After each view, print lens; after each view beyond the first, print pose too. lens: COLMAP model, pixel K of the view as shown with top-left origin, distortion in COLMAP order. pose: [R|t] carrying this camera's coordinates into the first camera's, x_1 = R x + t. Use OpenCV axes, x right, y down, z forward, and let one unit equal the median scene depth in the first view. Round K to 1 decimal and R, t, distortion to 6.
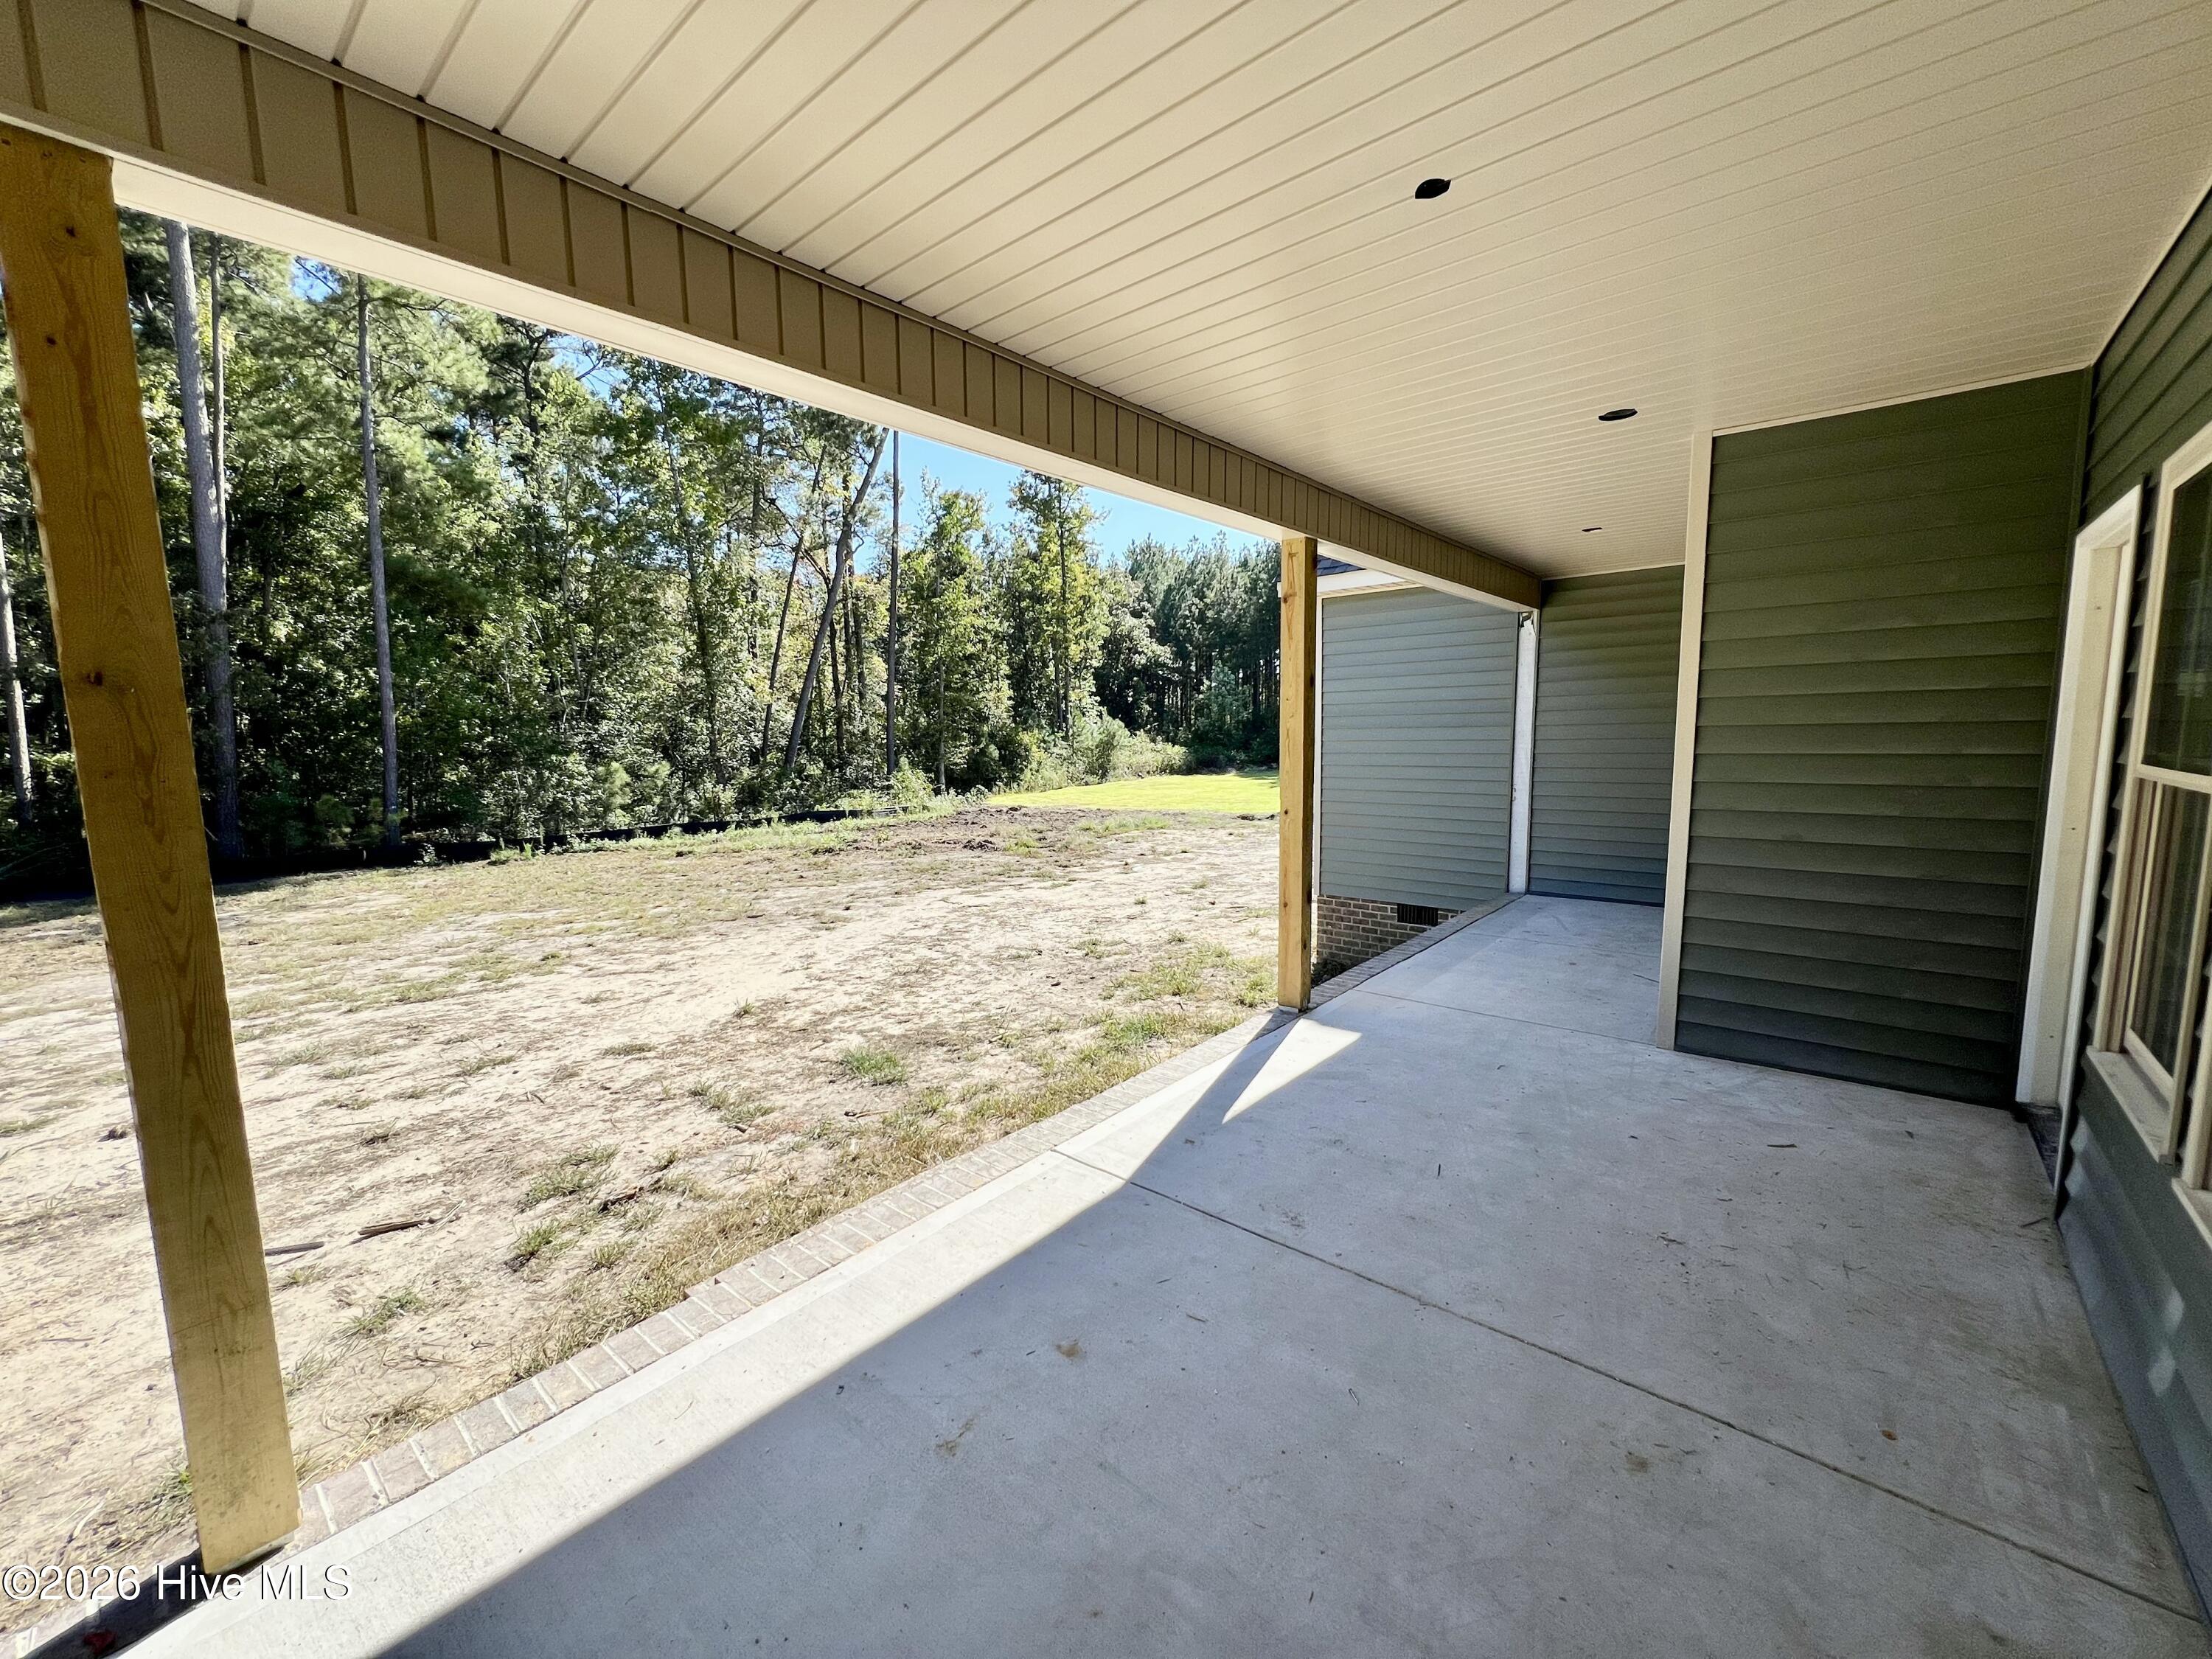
lens RADIAL K [[881.6, 0, 1103.7], [0, 881.6, 826.8], [0, 0, 1]] dist [-0.001836, -0.000298]
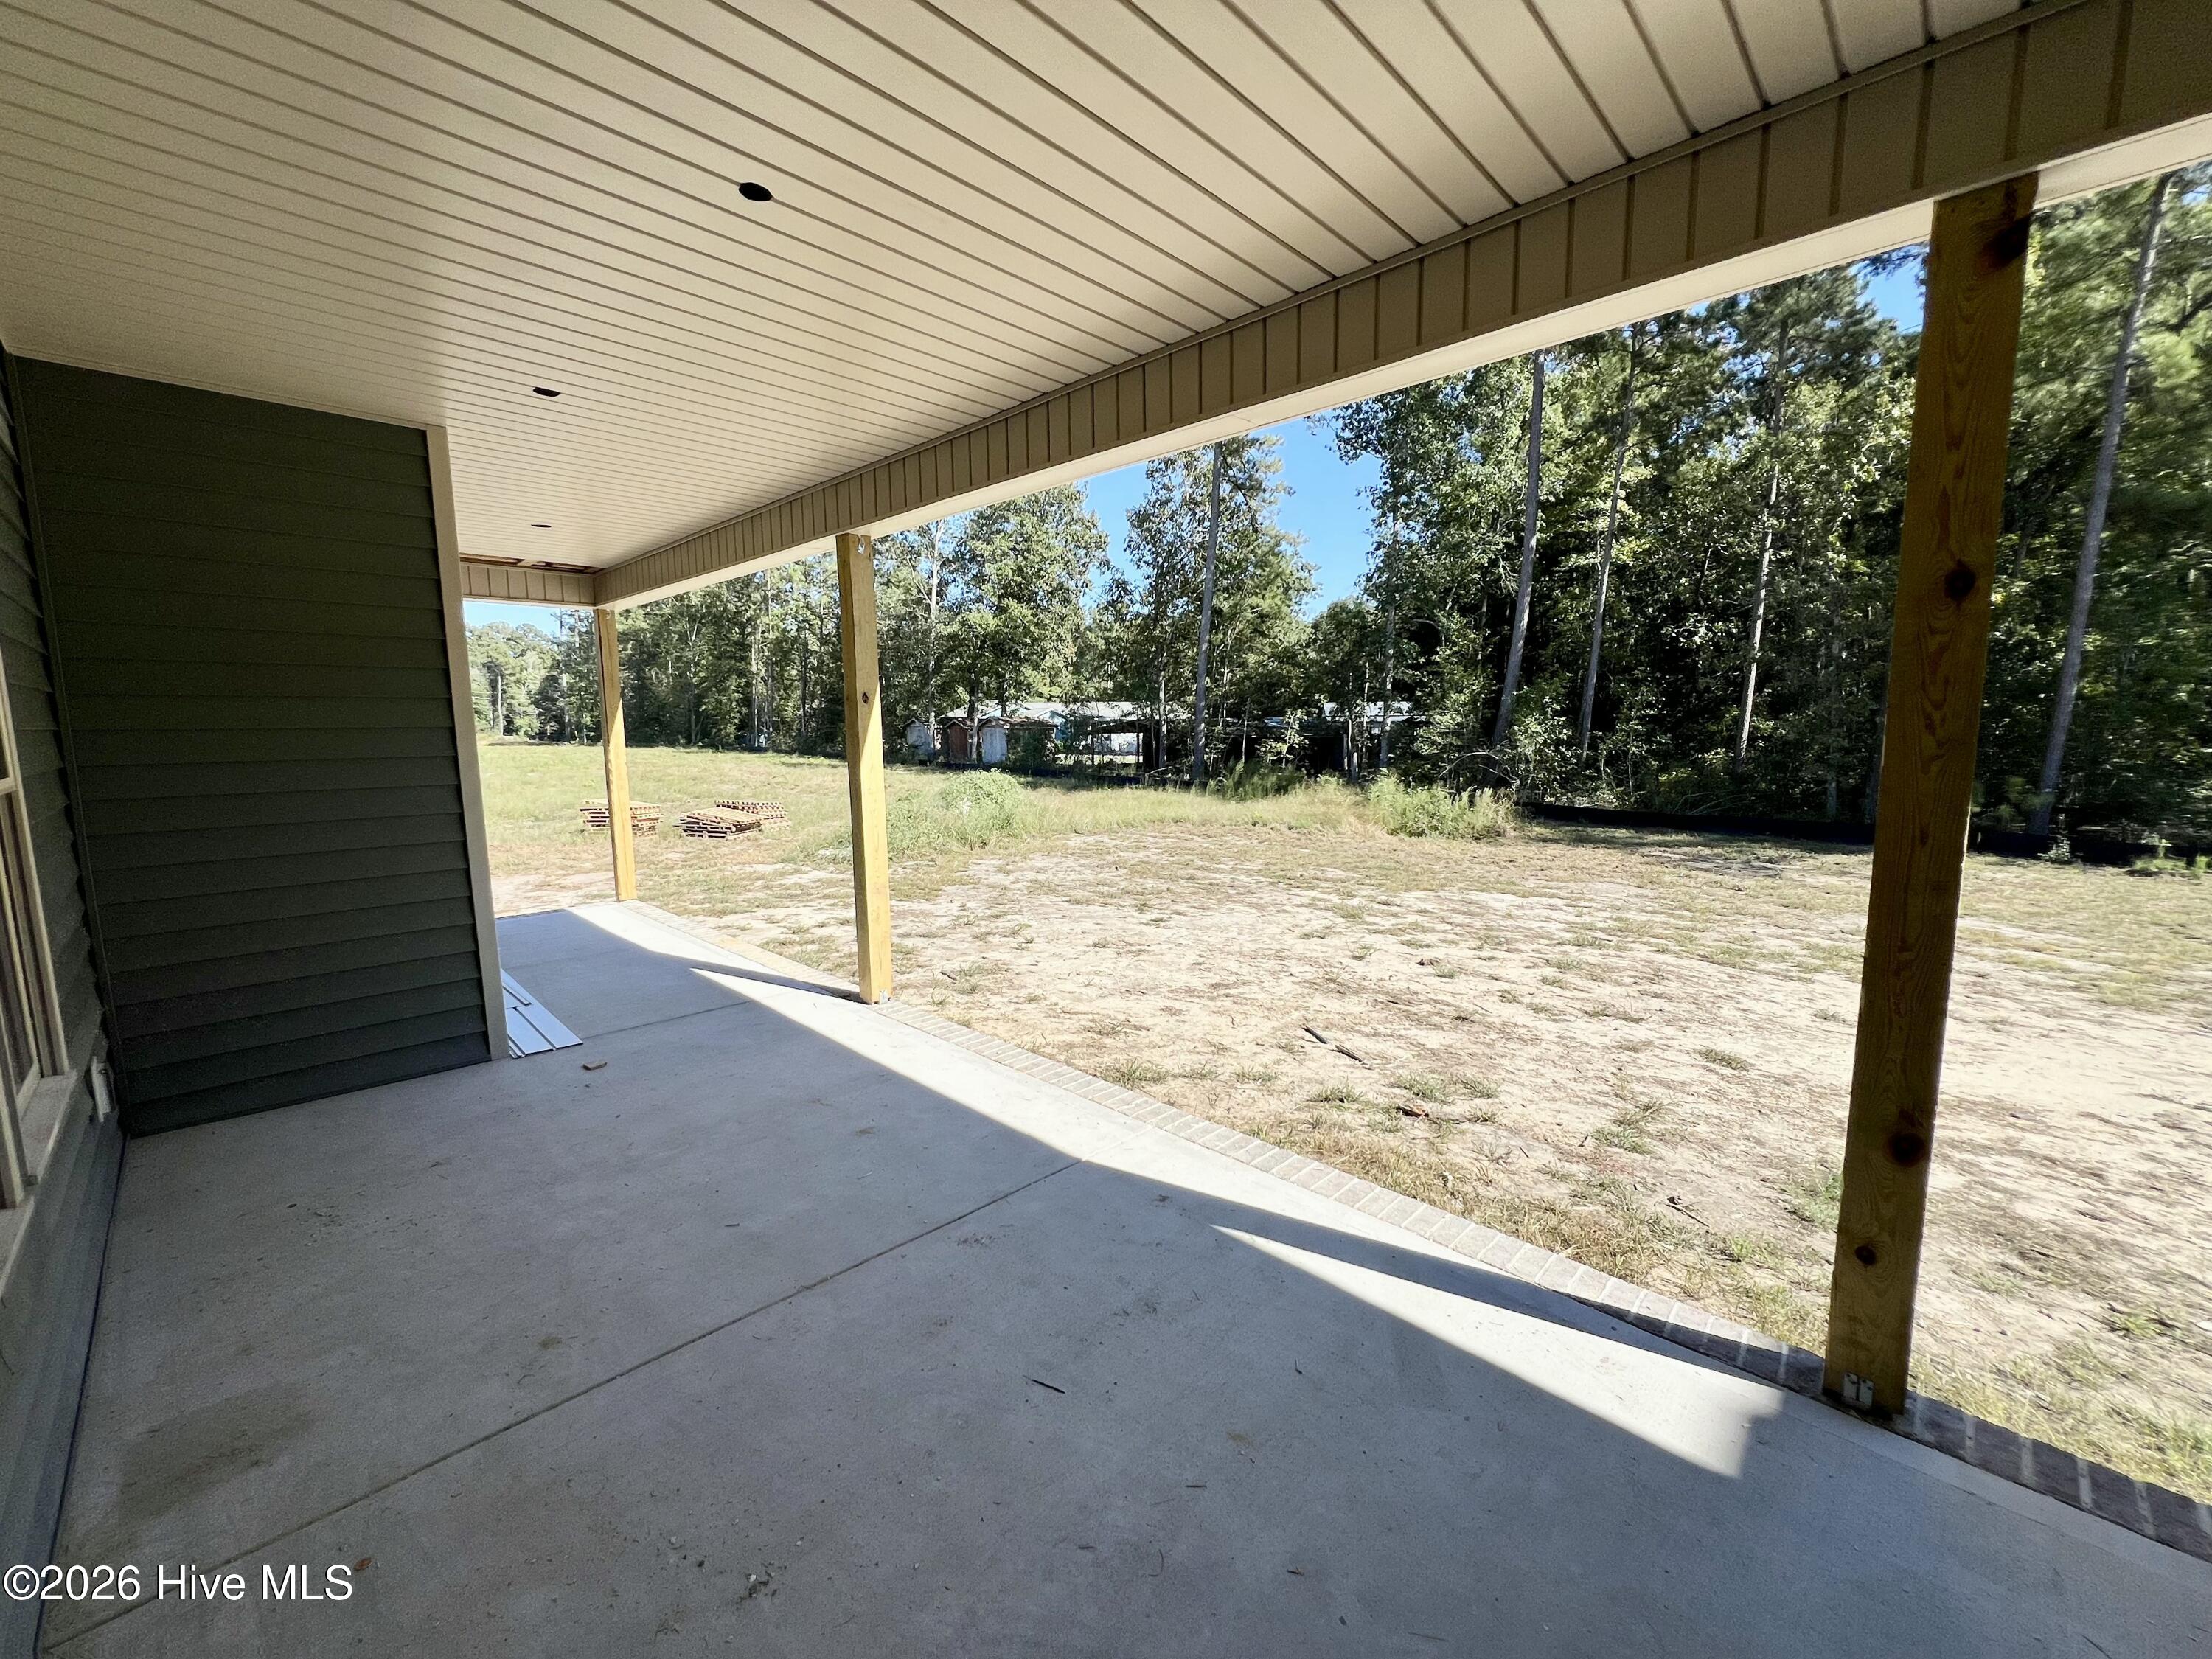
lens RADIAL K [[881.6, 0, 1103.7], [0, 881.6, 826.8], [0, 0, 1]] dist [-0.001836, -0.000298]
pose [[-0.068771, 0.133540, -0.988654, 0.397390], [-0.099957, 0.985091, 0.140012, -0.049501], [0.992612, 0.108452, -0.054397, 0.420222]]
